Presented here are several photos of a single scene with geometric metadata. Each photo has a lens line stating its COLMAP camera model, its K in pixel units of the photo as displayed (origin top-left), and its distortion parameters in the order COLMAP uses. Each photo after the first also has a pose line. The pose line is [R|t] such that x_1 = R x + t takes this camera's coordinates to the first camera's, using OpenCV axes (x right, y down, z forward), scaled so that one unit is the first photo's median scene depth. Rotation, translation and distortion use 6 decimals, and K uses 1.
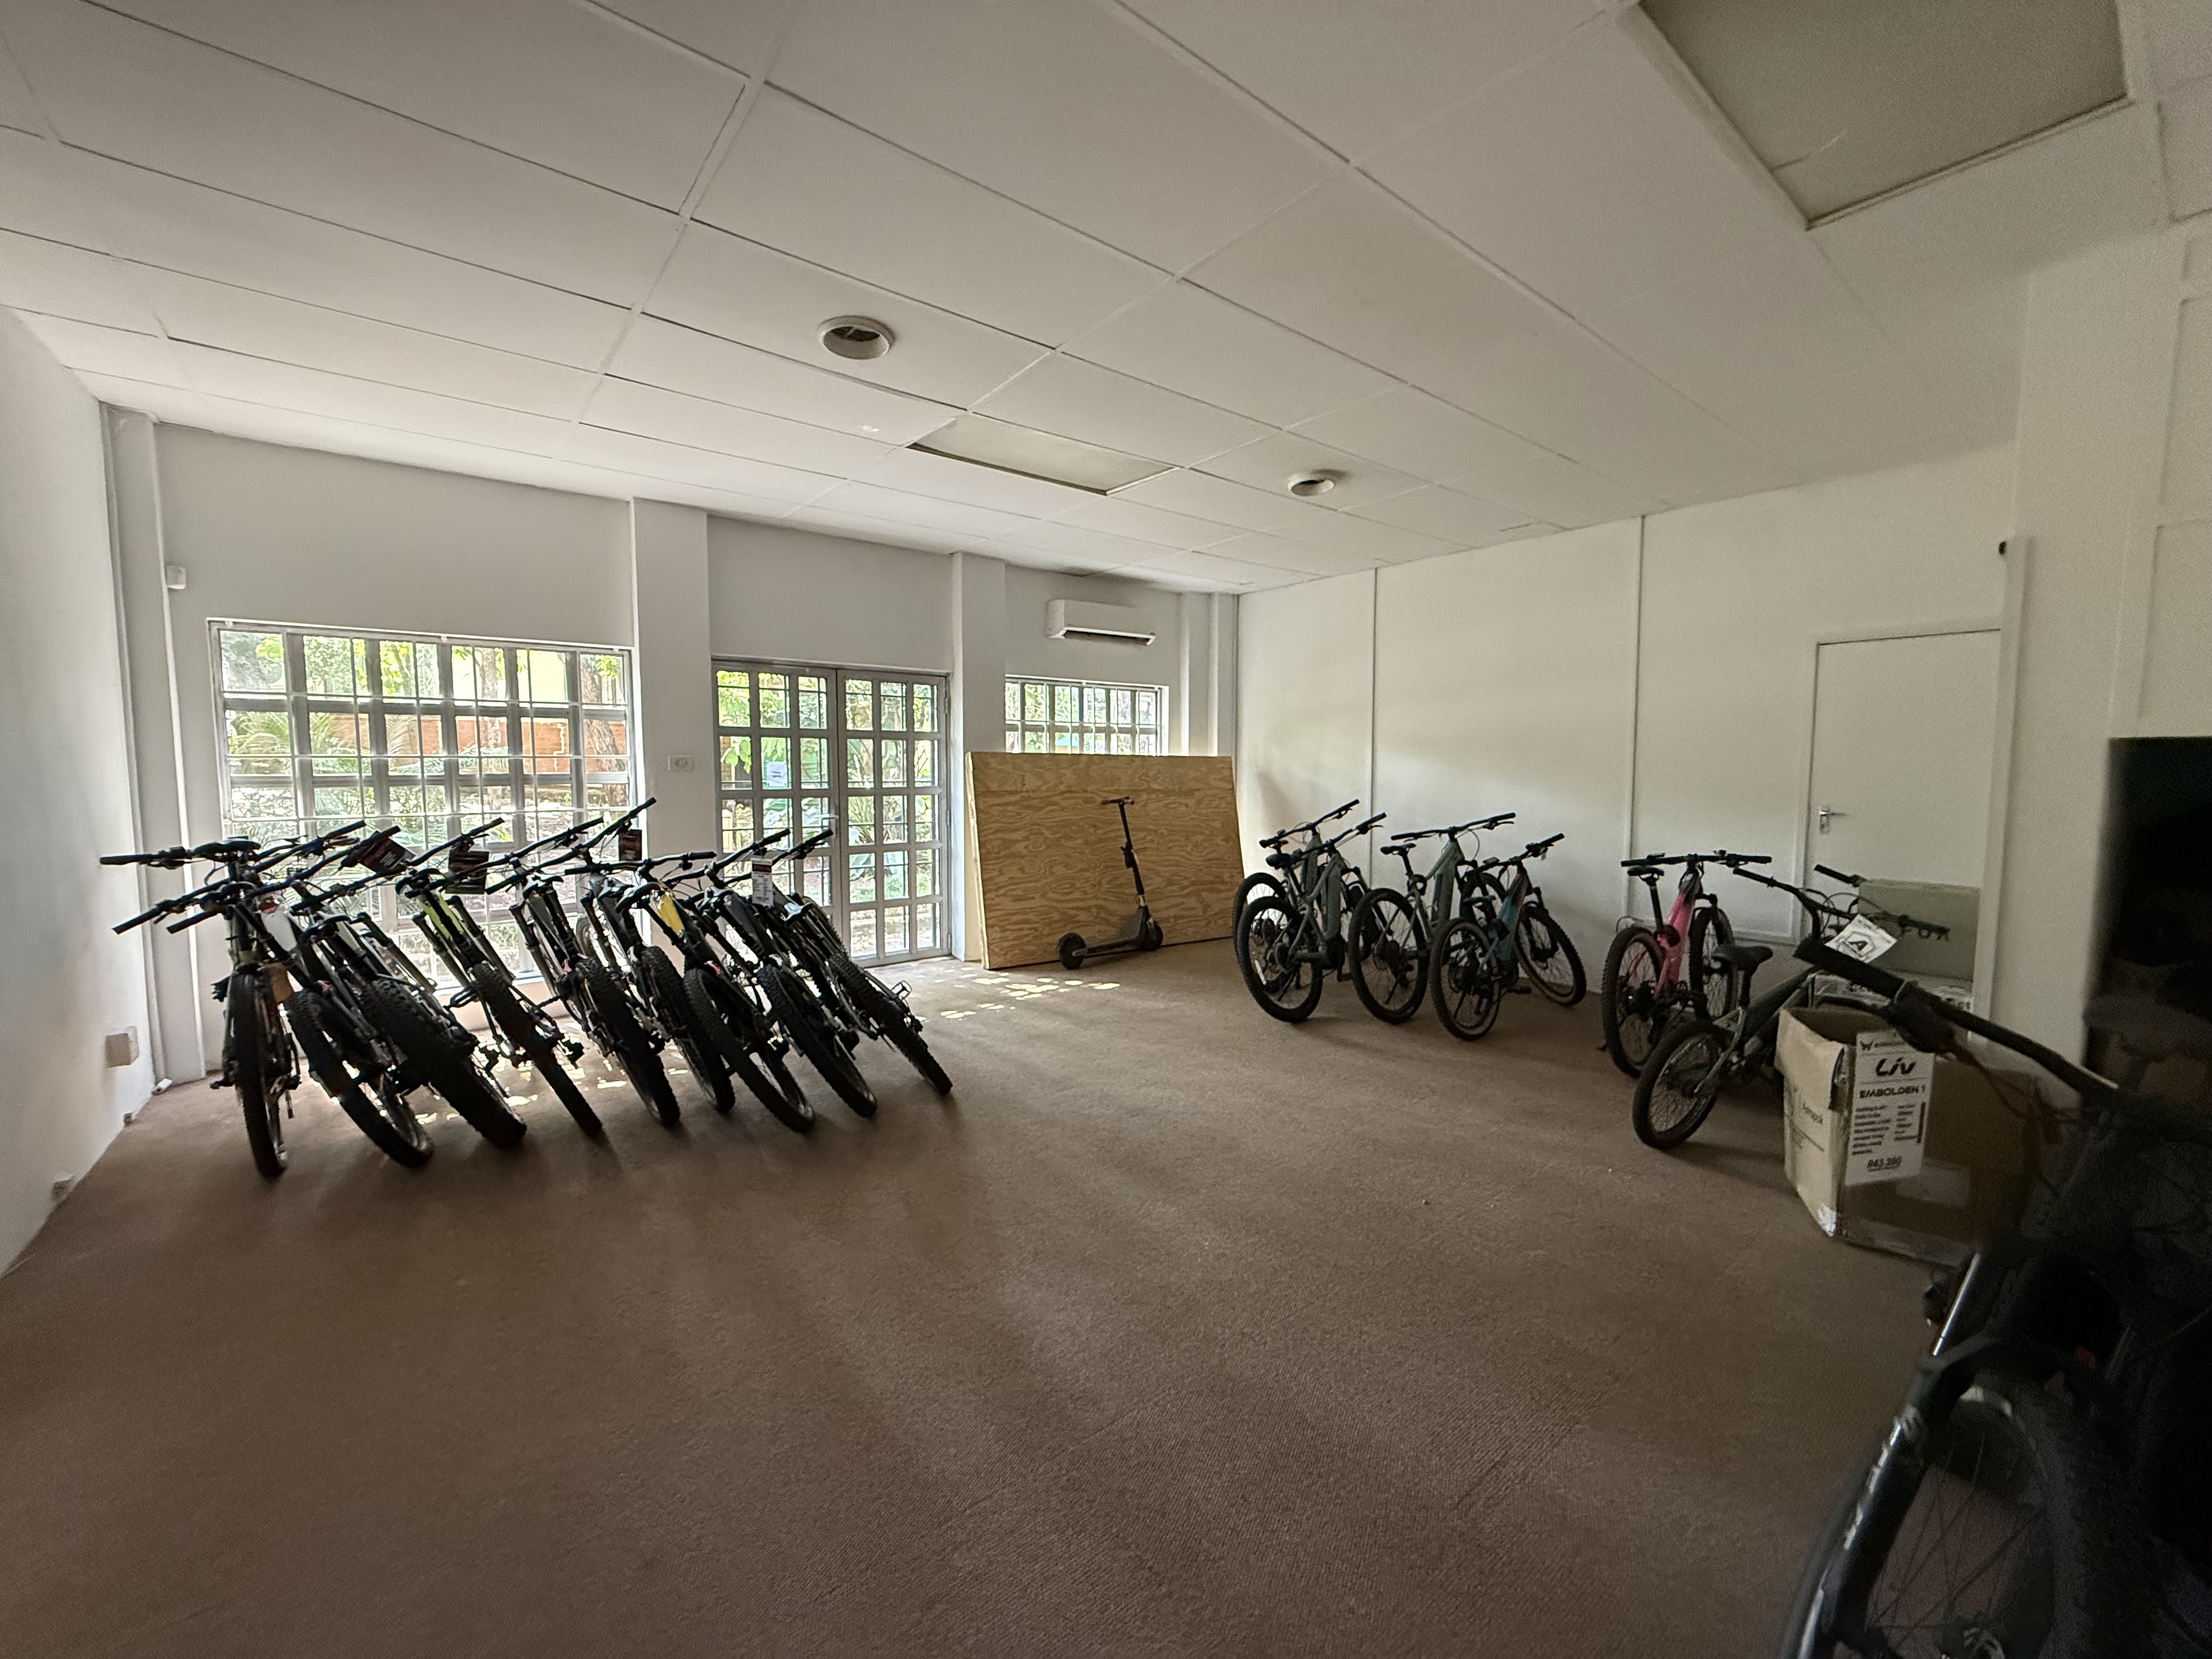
lens RADIAL K [[877.9, 0, 1084.8], [0, 877.9, 827.3], [0, 0, 1]] dist [-0.000776, 0.000933]
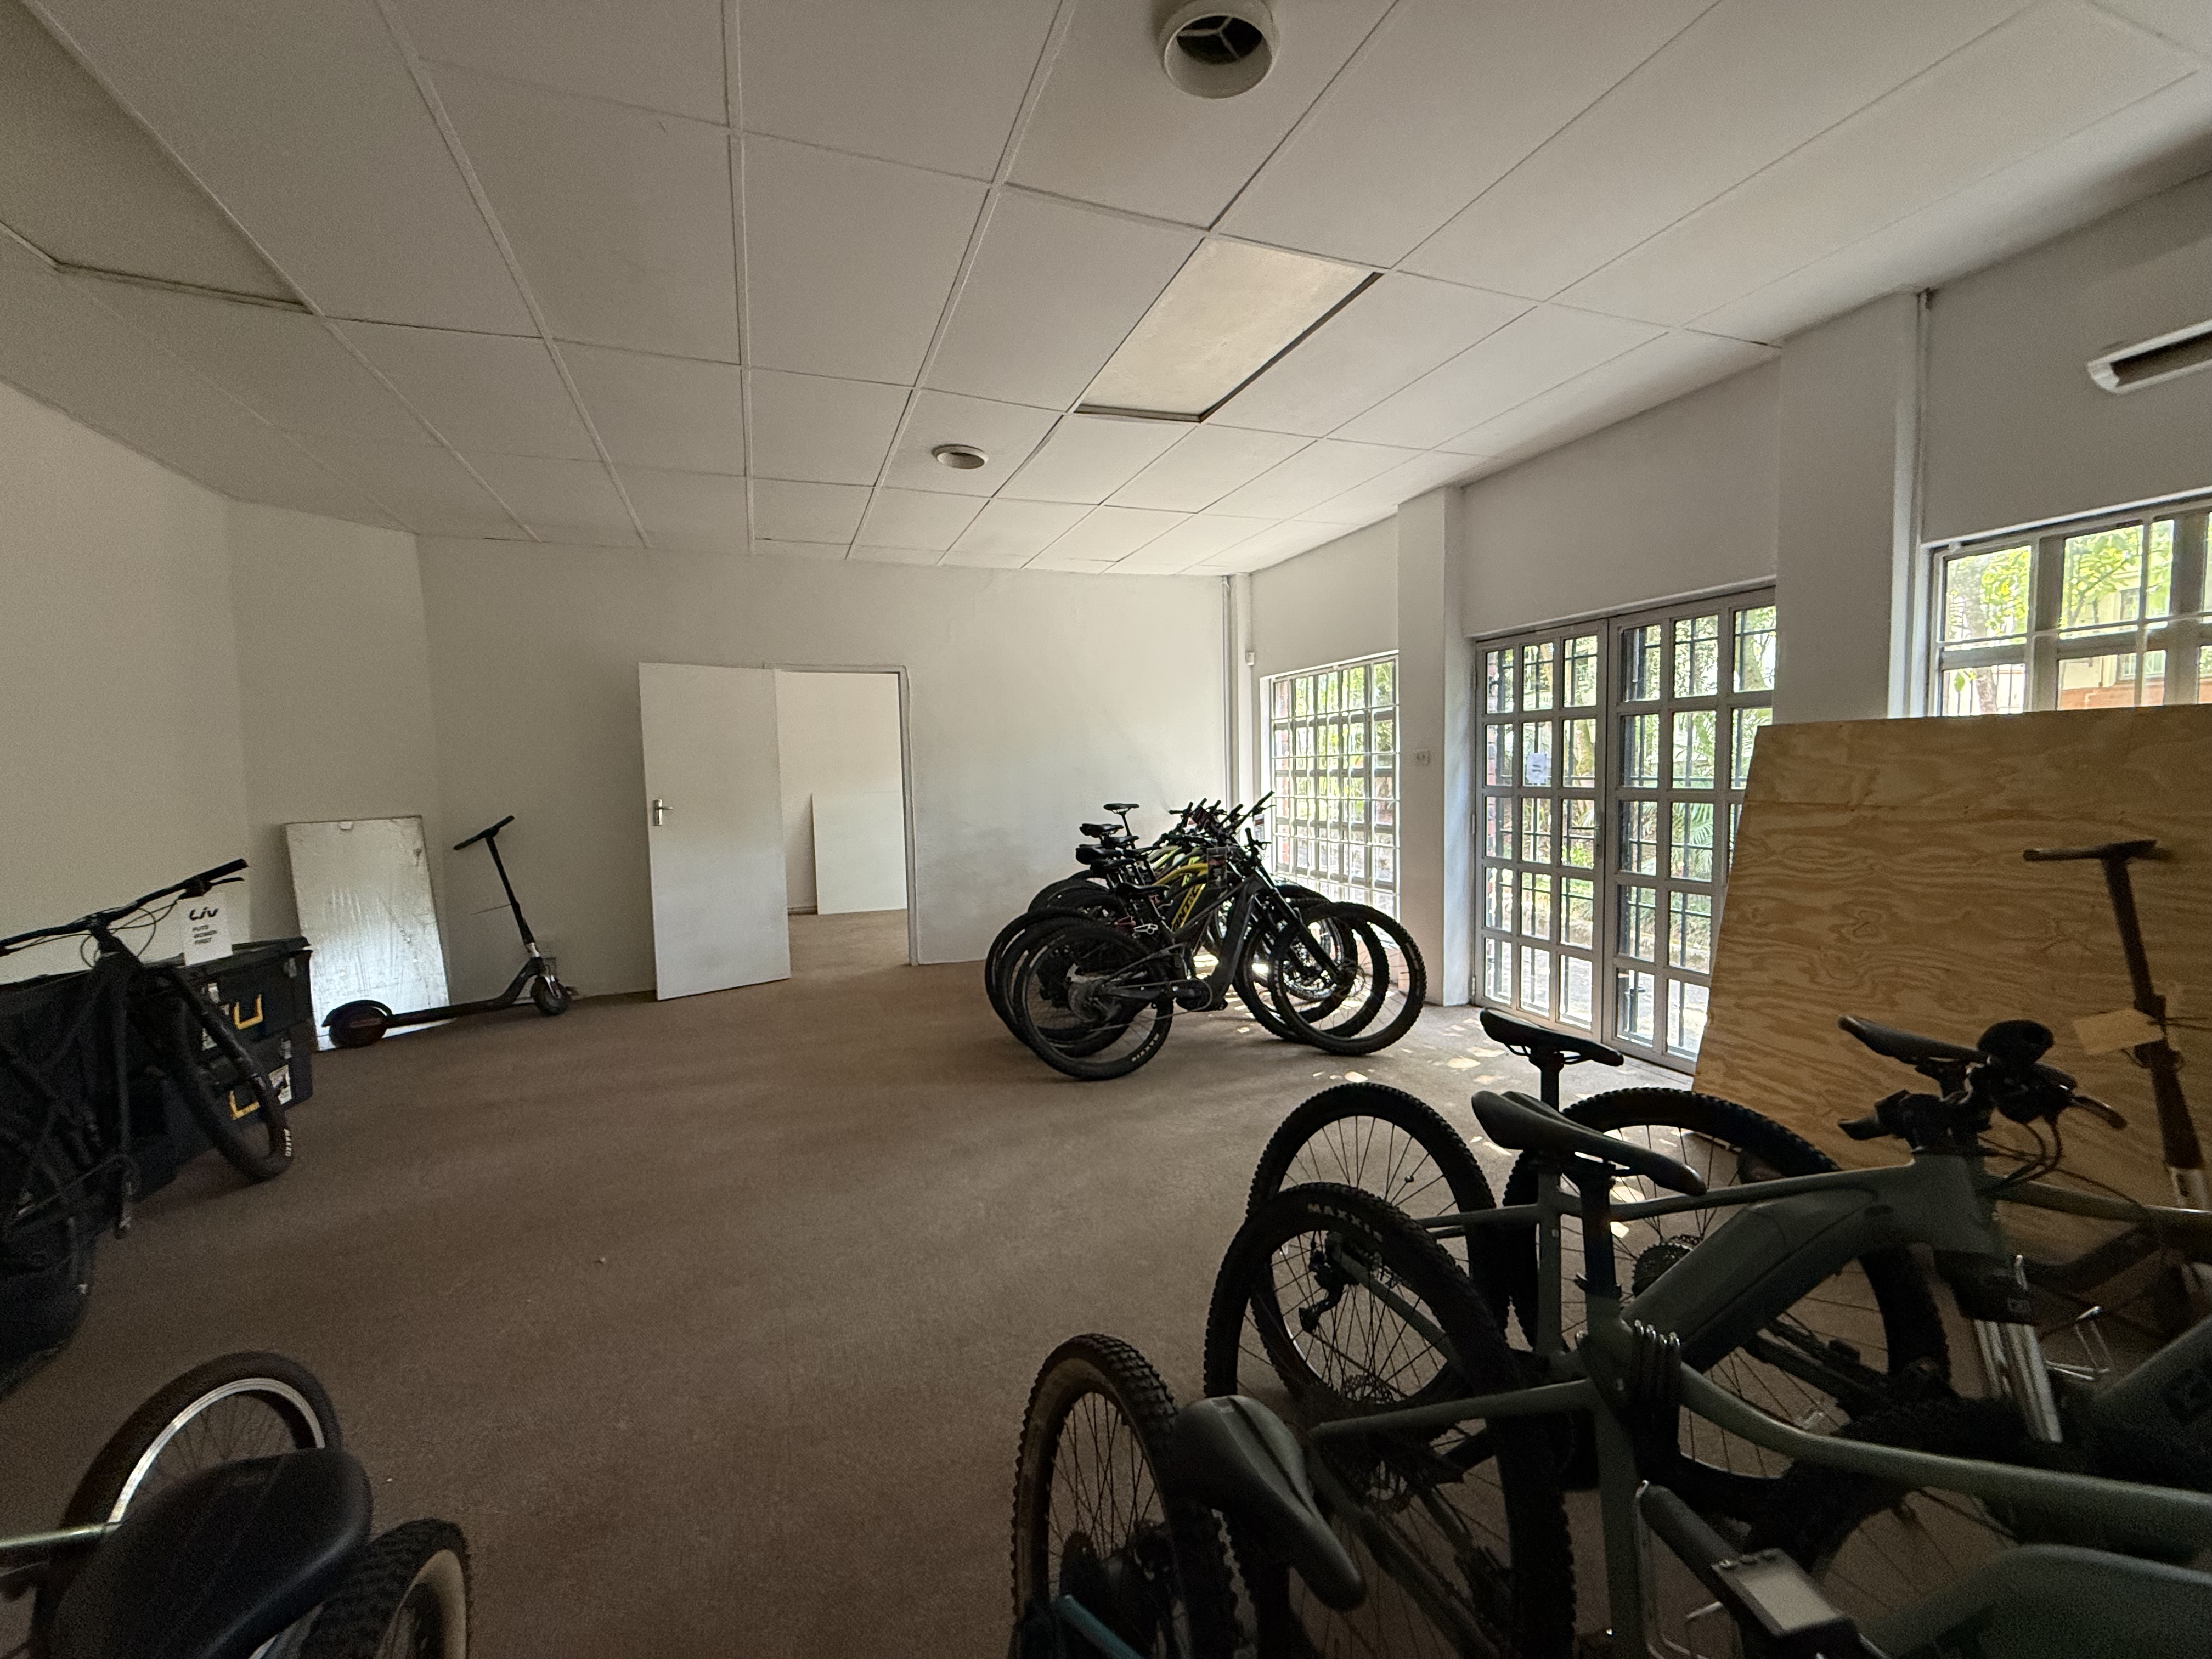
lens RADIAL K [[877.9, 0, 1103.4], [0, 877.9, 825.7], [0, 0, 1]] dist [-0.000776, 0.000933]
pose [[-0.288035, 0.074078, -0.954750, 0.502156], [-0.038736, 0.995286, 0.088909, -0.059776], [0.956836, 0.062593, -0.283808, 0.797629]]
